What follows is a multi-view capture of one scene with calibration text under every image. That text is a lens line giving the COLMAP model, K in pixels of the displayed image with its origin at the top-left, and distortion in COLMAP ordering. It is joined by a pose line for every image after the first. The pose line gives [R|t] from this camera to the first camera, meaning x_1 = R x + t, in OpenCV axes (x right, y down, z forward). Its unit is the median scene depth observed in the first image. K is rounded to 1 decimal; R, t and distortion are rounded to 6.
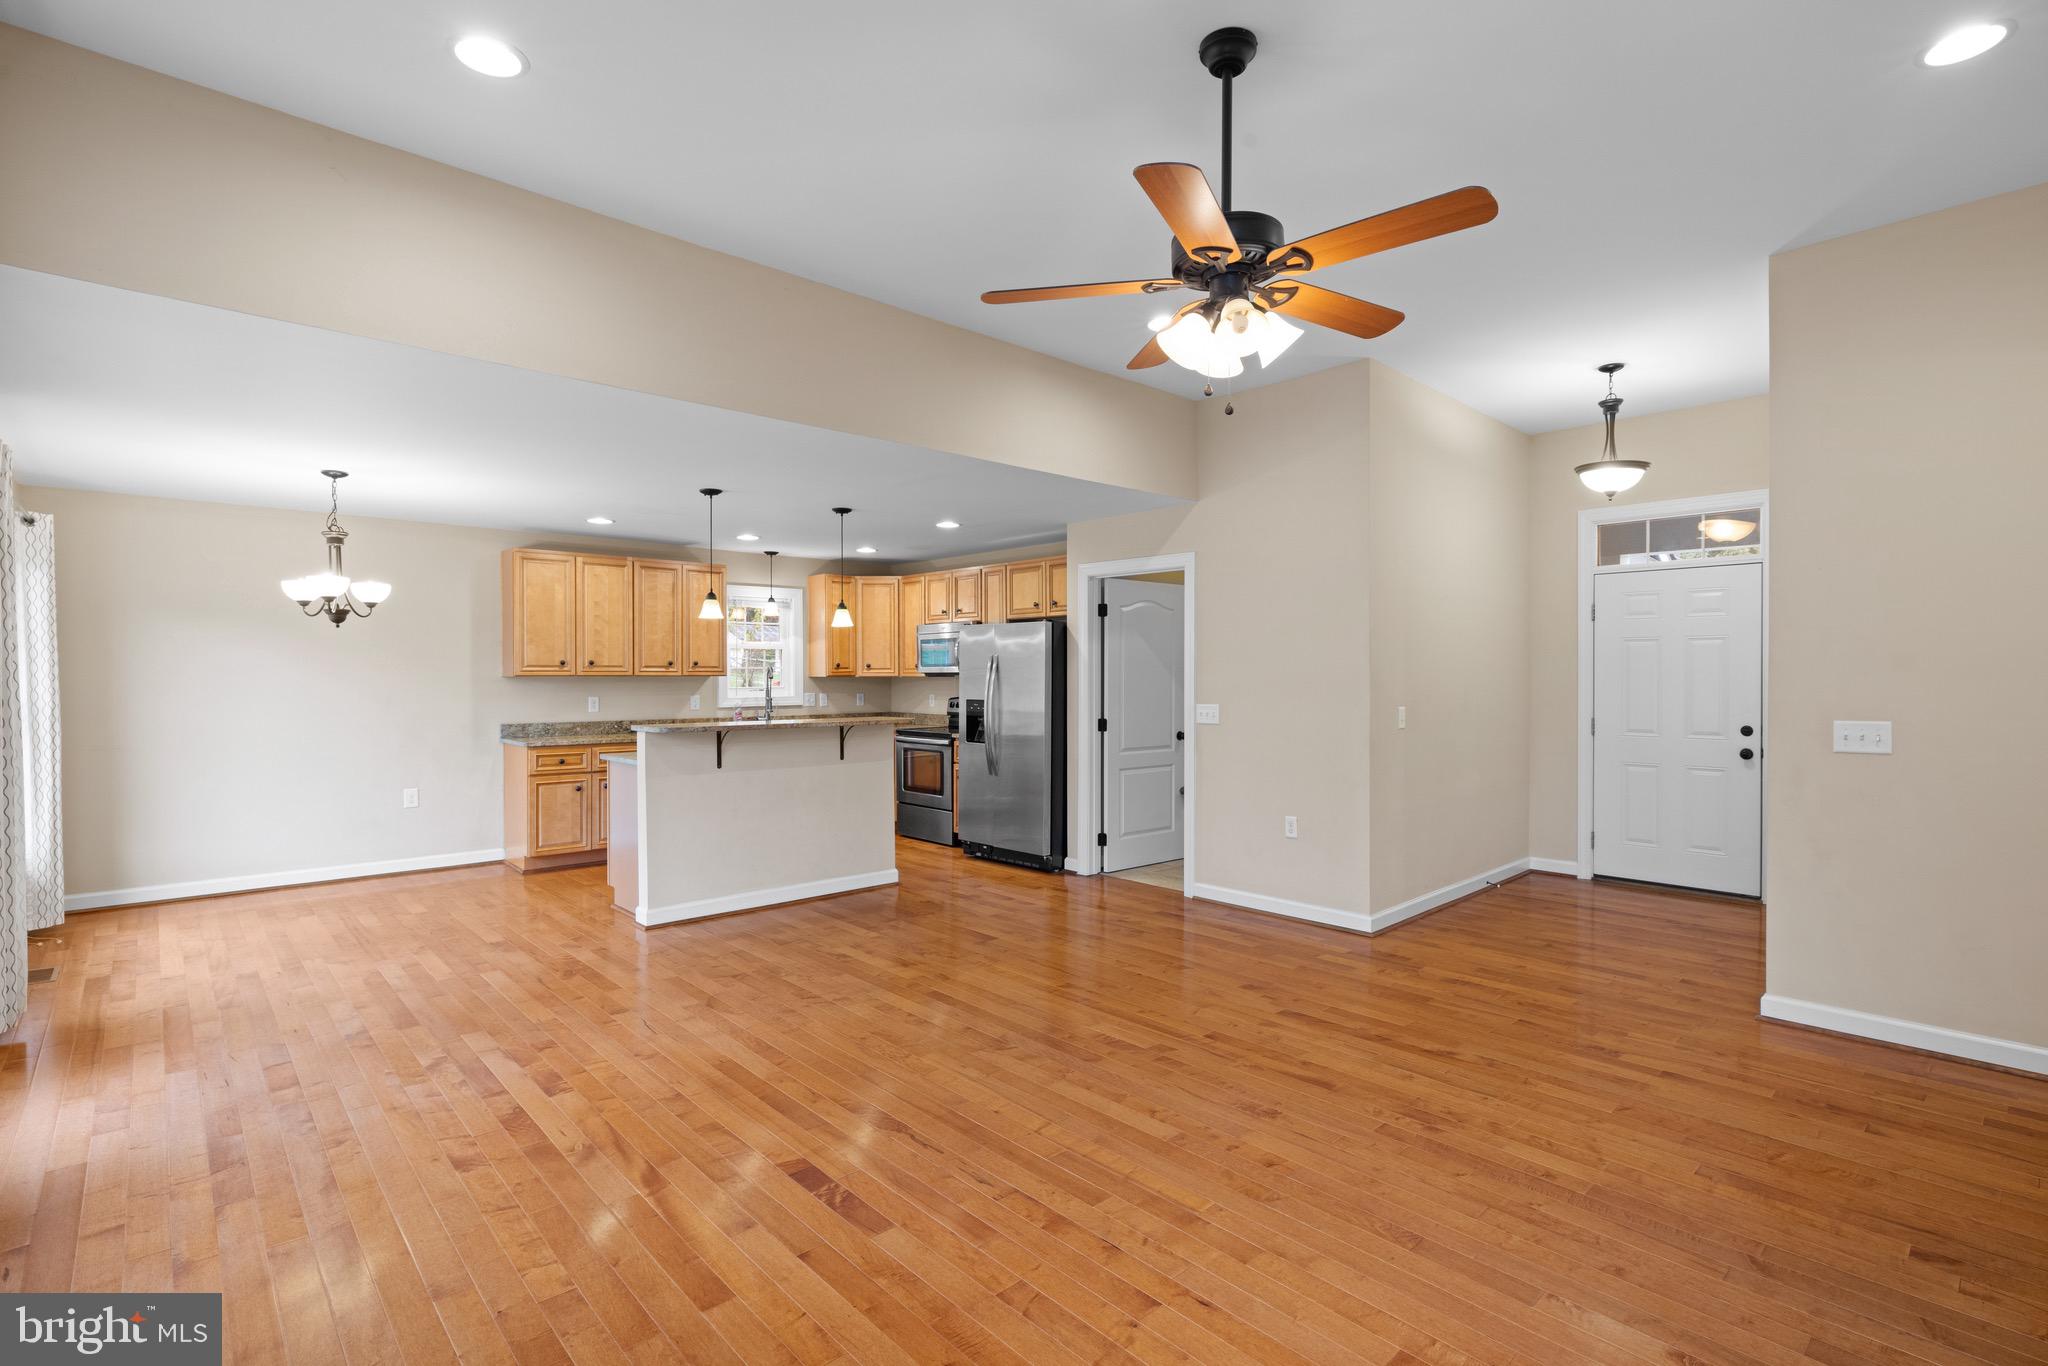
lens RADIAL K [[957.0, 0, 1029.6], [0, 957.0, 679.1], [0, 0, 1]] dist [-0.002034, 0.000845]
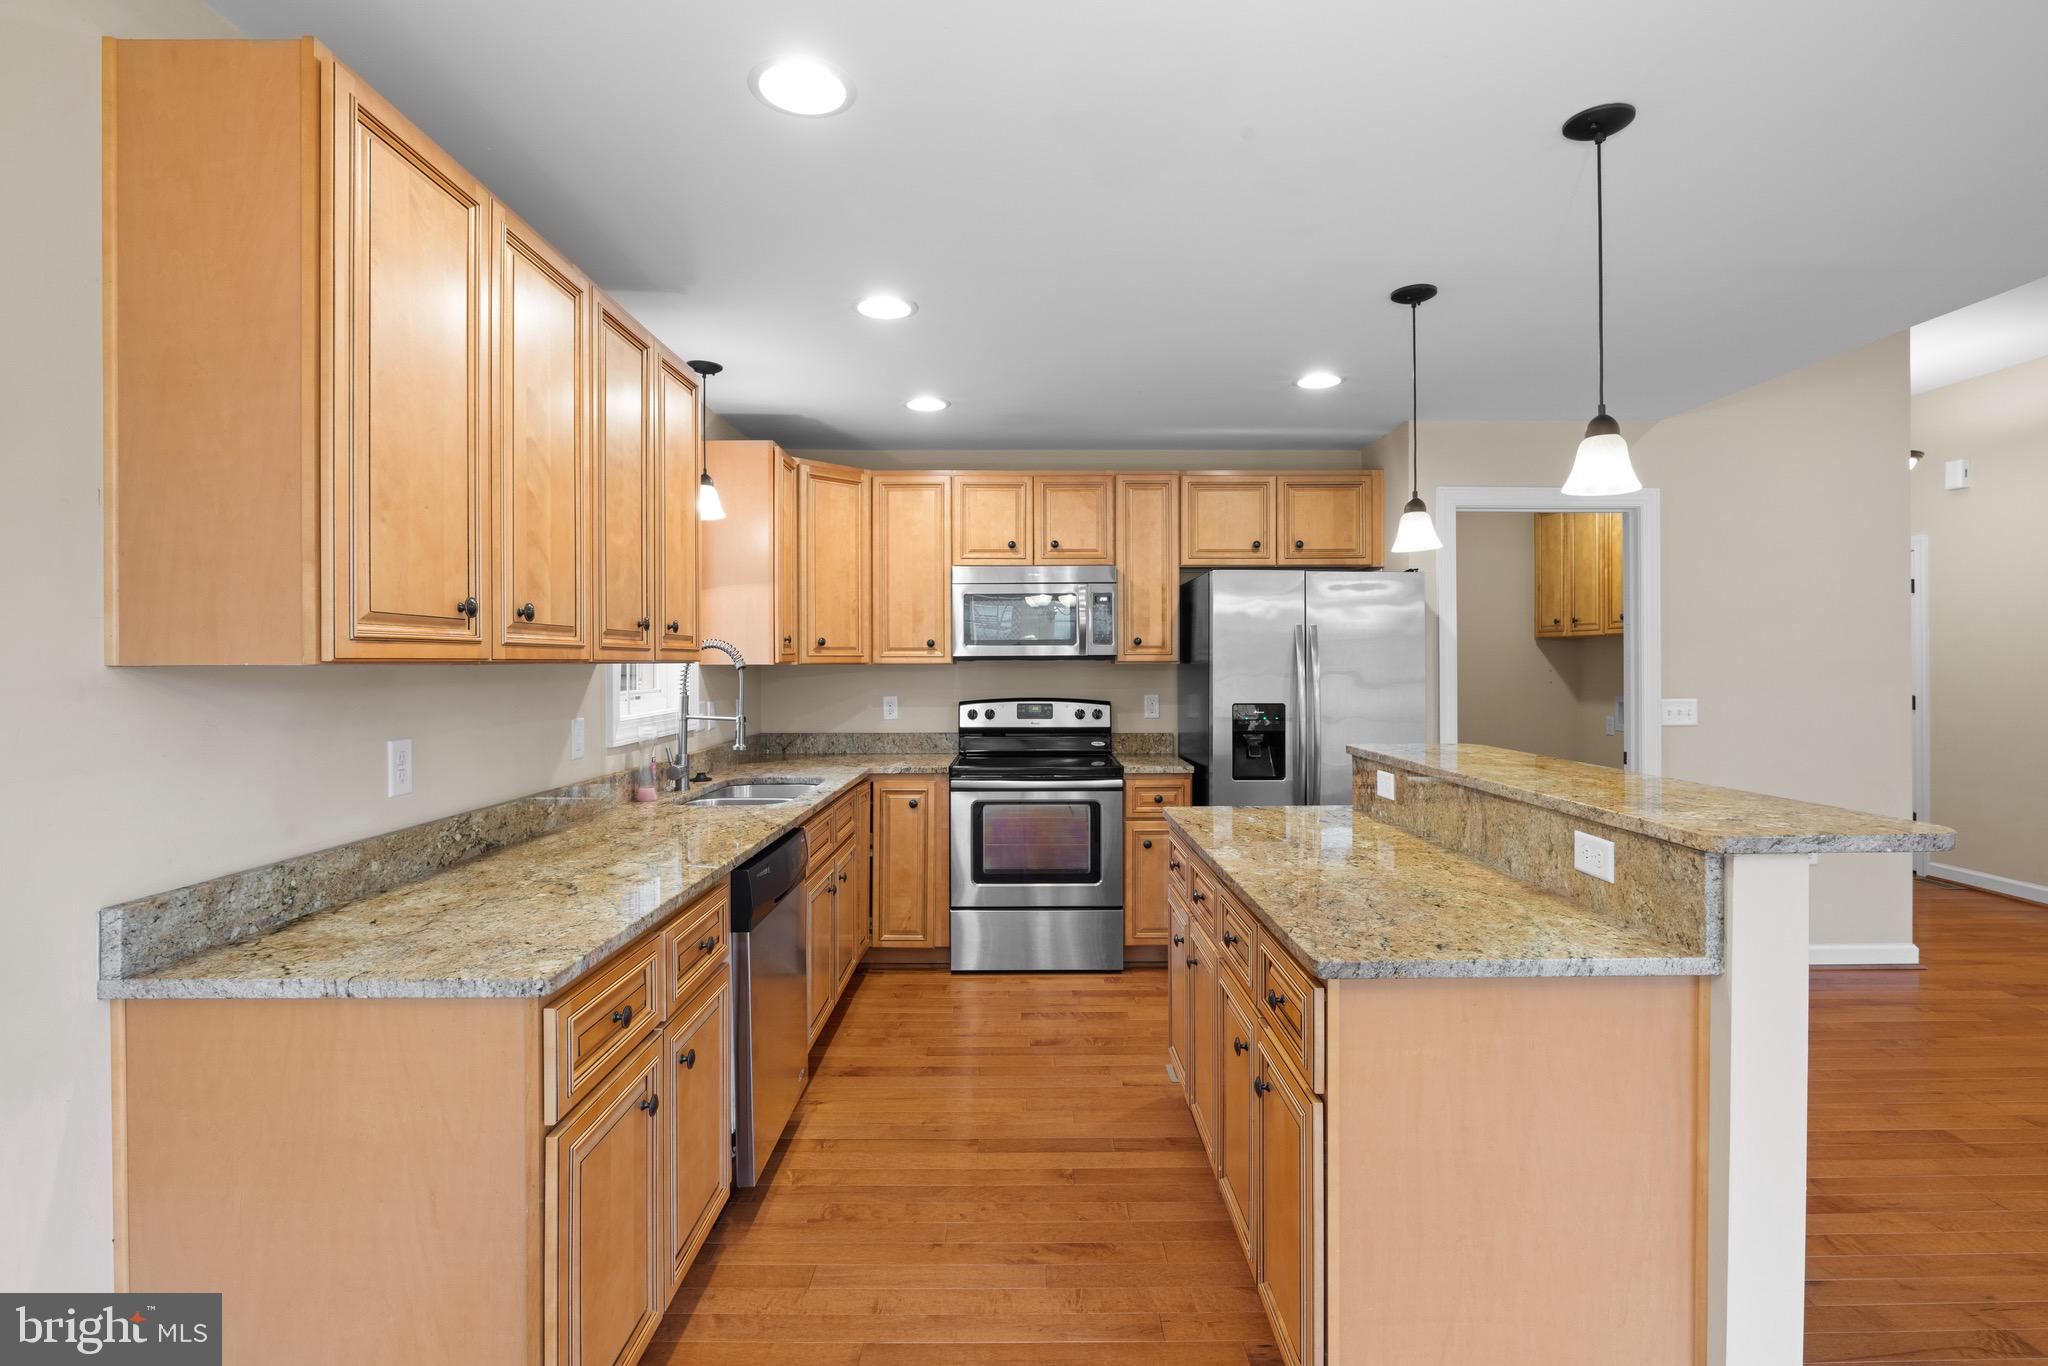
lens RADIAL K [[962.4, 0, 1032.8], [0, 962.4, 657.4], [0, 0, 1]] dist [-0.006312, 0.000398]
pose [[0.674092, 0.002026, 0.738645, -0.763577], [0.005676, 0.999953, -0.007923, -0.002362], [-0.738626, 0.009533, 0.674048, 0.969670]]
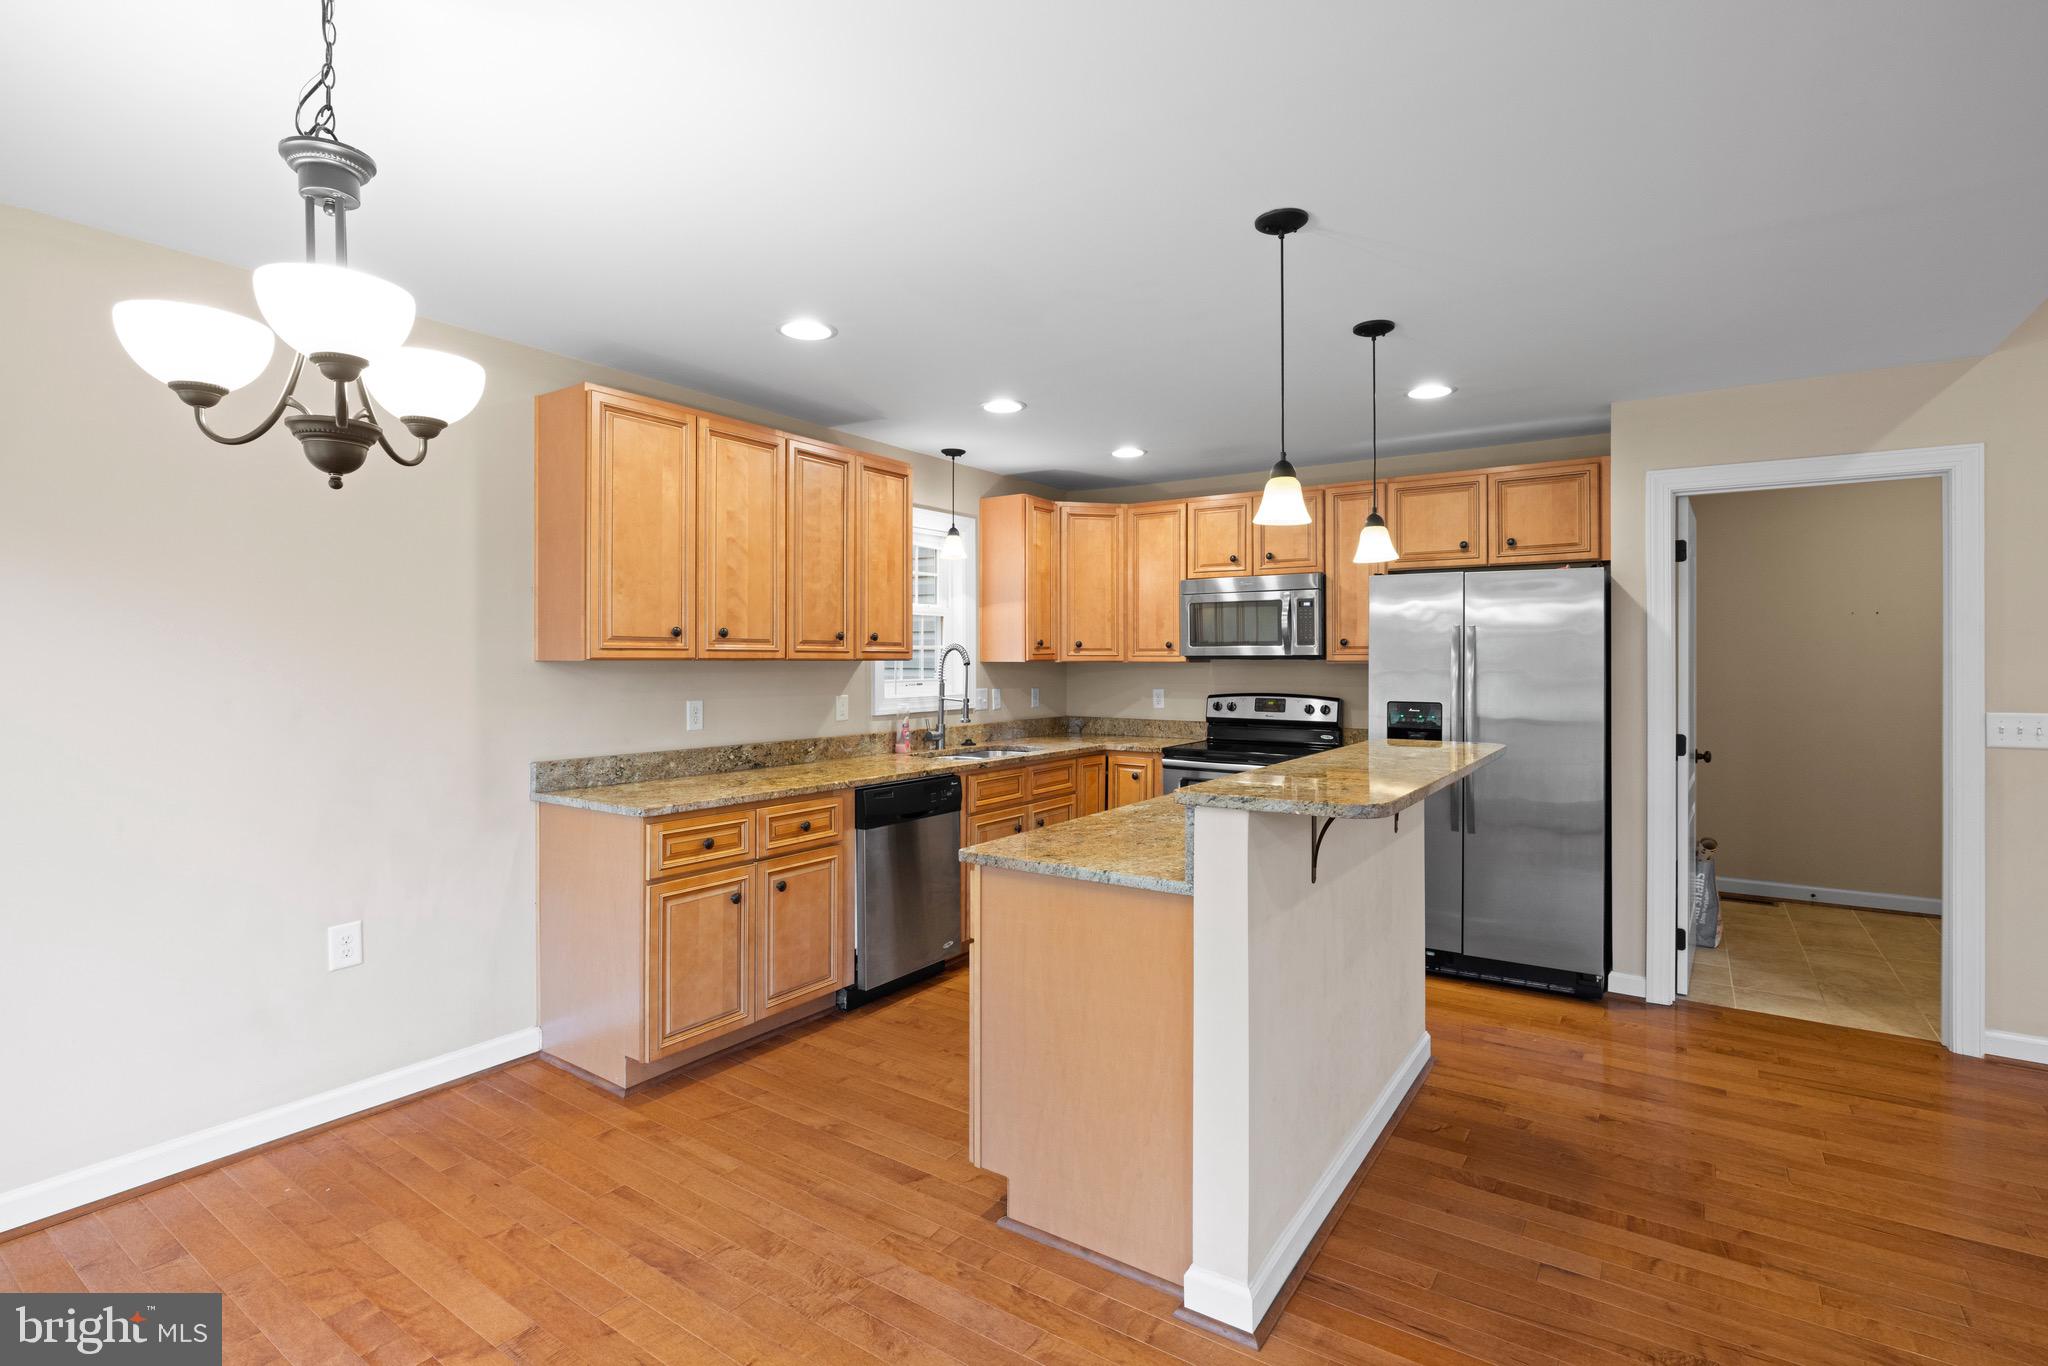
lens RADIAL K [[962.4, 0, 1032.8], [0, 962.4, 657.4], [0, 0, 1]] dist [-0.006312, 0.000398]
pose [[0.974070, 0.003025, 0.226228, -0.563574], [-0.001487, 0.999975, -0.006968, -0.001731], [-0.226243, 0.006451, 0.974050, 0.649906]]
